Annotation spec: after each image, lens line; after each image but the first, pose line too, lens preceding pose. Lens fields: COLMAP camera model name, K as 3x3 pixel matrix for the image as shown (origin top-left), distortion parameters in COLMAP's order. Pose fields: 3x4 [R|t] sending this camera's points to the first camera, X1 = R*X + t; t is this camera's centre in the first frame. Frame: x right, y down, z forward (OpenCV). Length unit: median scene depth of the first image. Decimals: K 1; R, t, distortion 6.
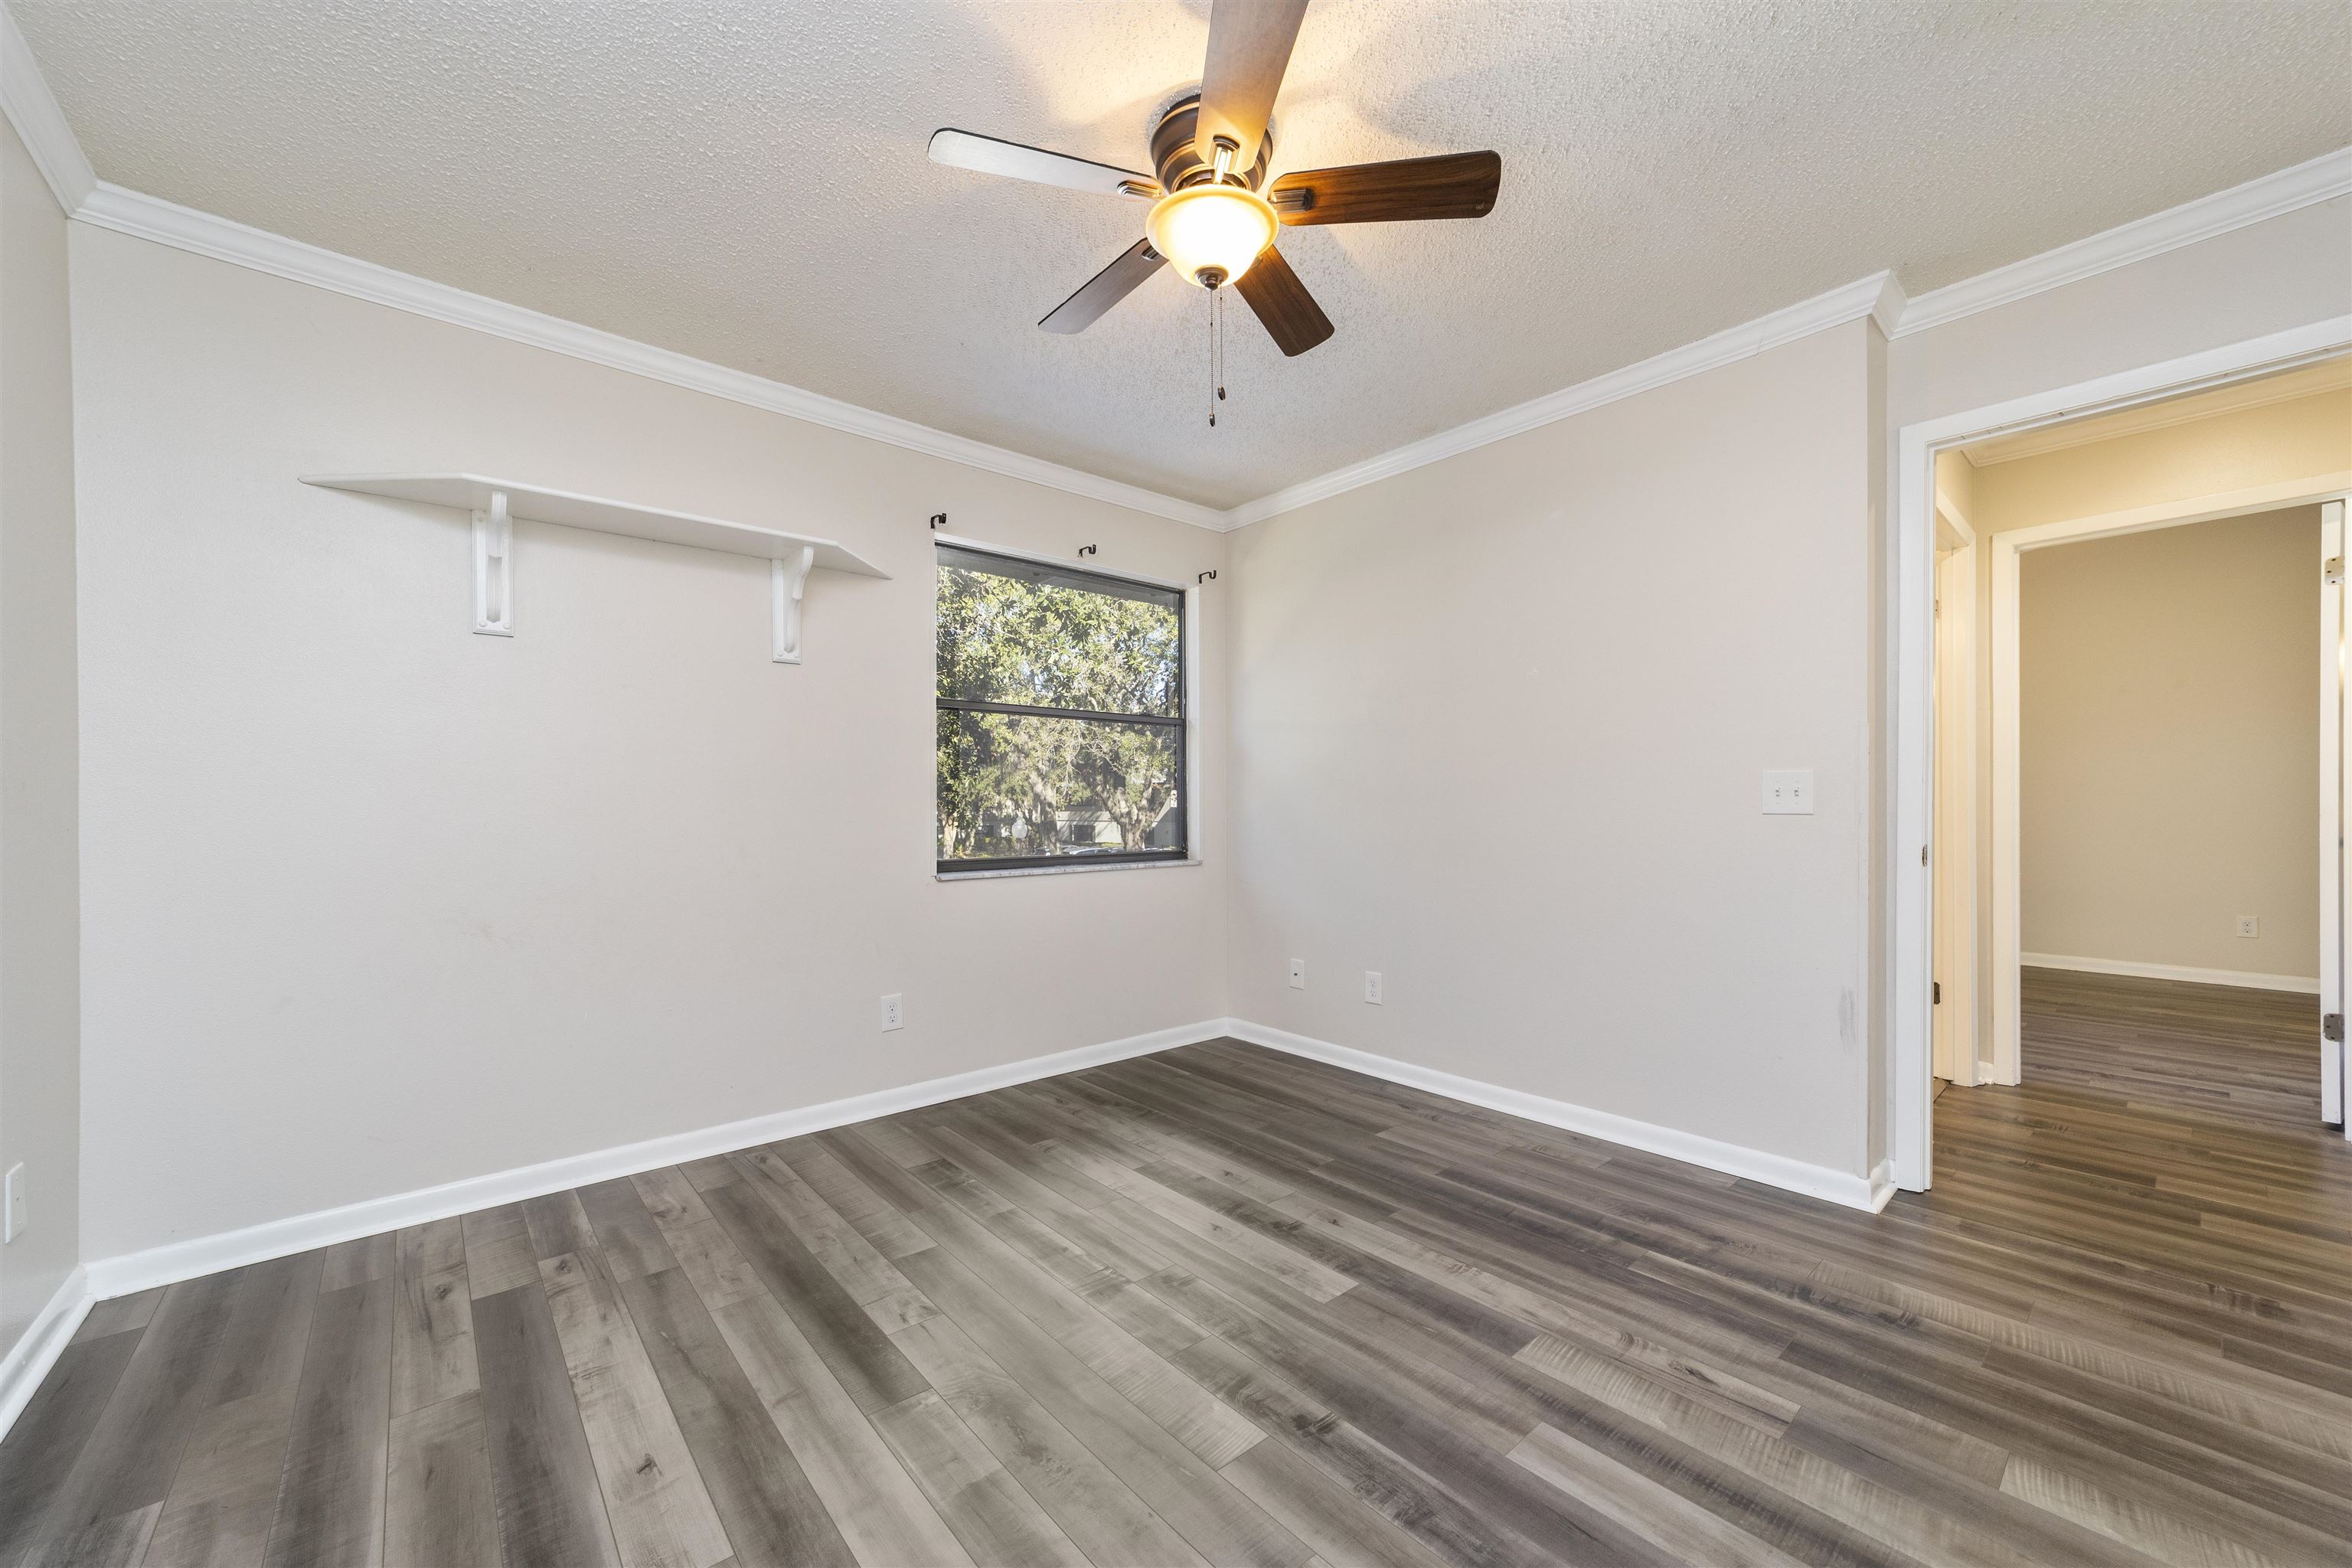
lens RADIAL K [[900.8, 0, 1177.7], [0, 900.8, 800.6], [0, 0, 1]] dist [-0.011788, 0.004813]
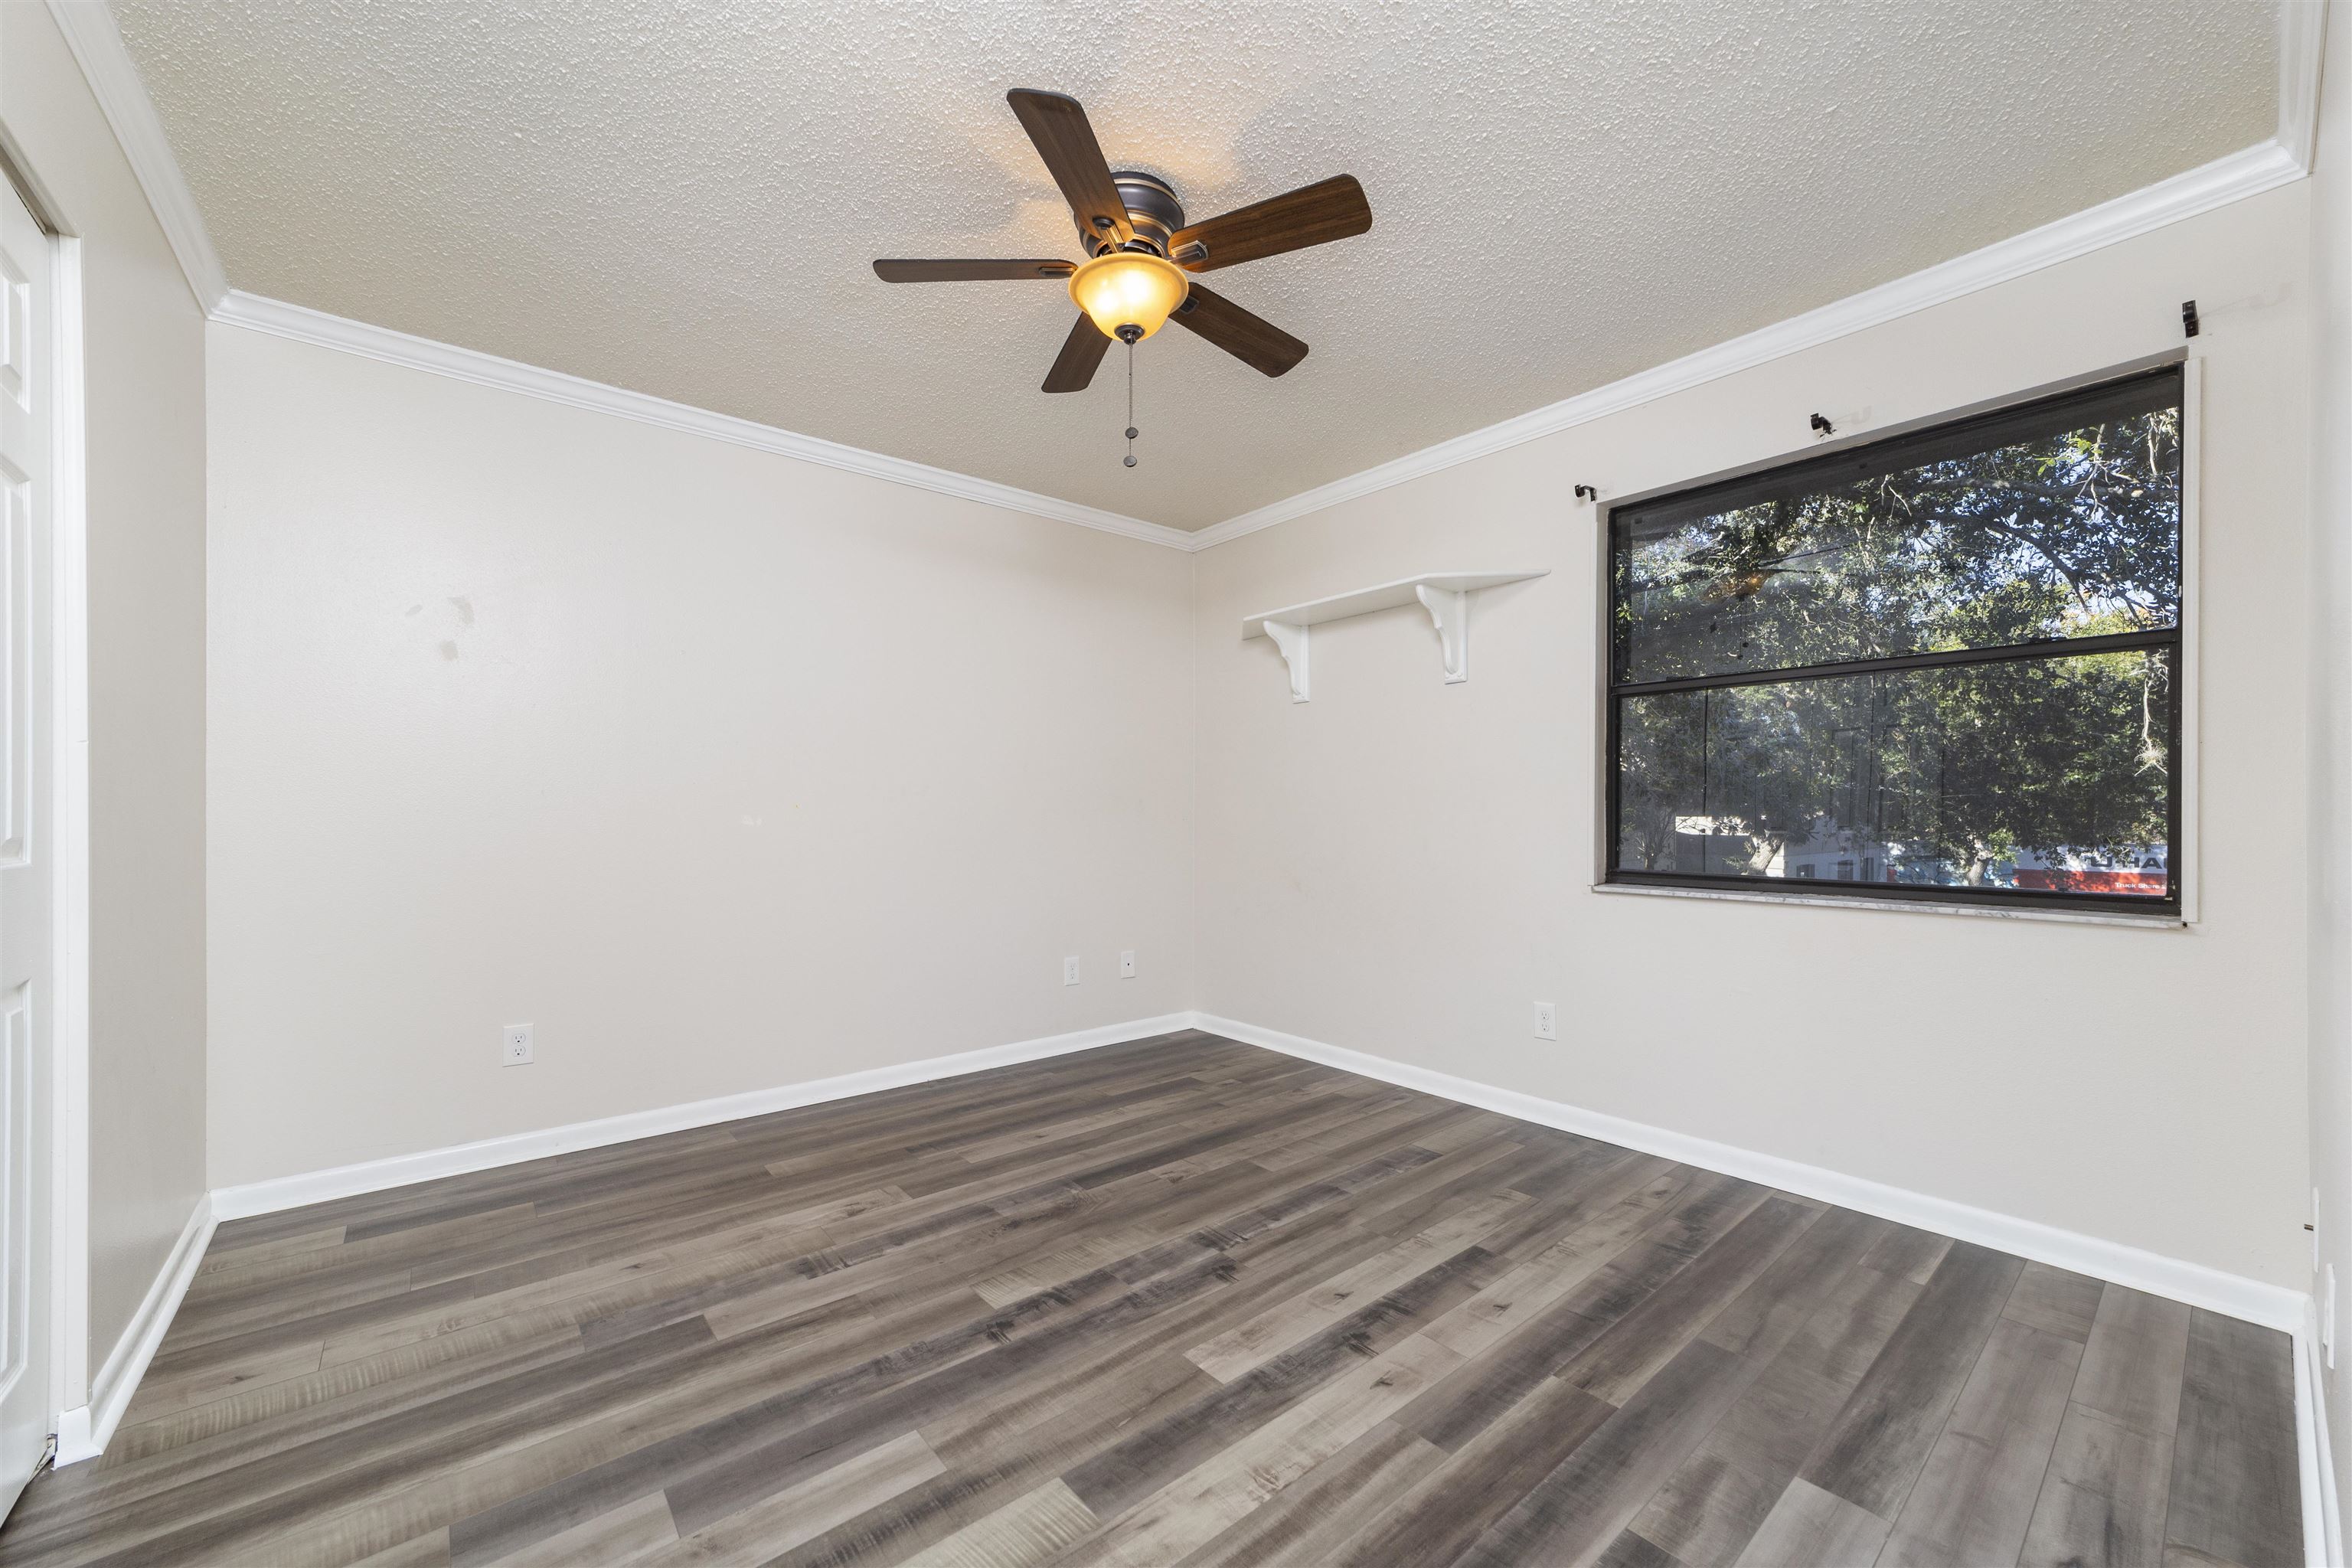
lens RADIAL K [[900.8, 0, 1178.1], [0, 900.8, 803.0], [0, 0, 1]] dist [-0.011788, 0.004813]
pose [[-0.017667, -0.006980, -0.999820, 0.986396], [0.009712, 0.999927, -0.007152, 0.004516], [0.999797, -0.009837, -0.017598, 0.927974]]
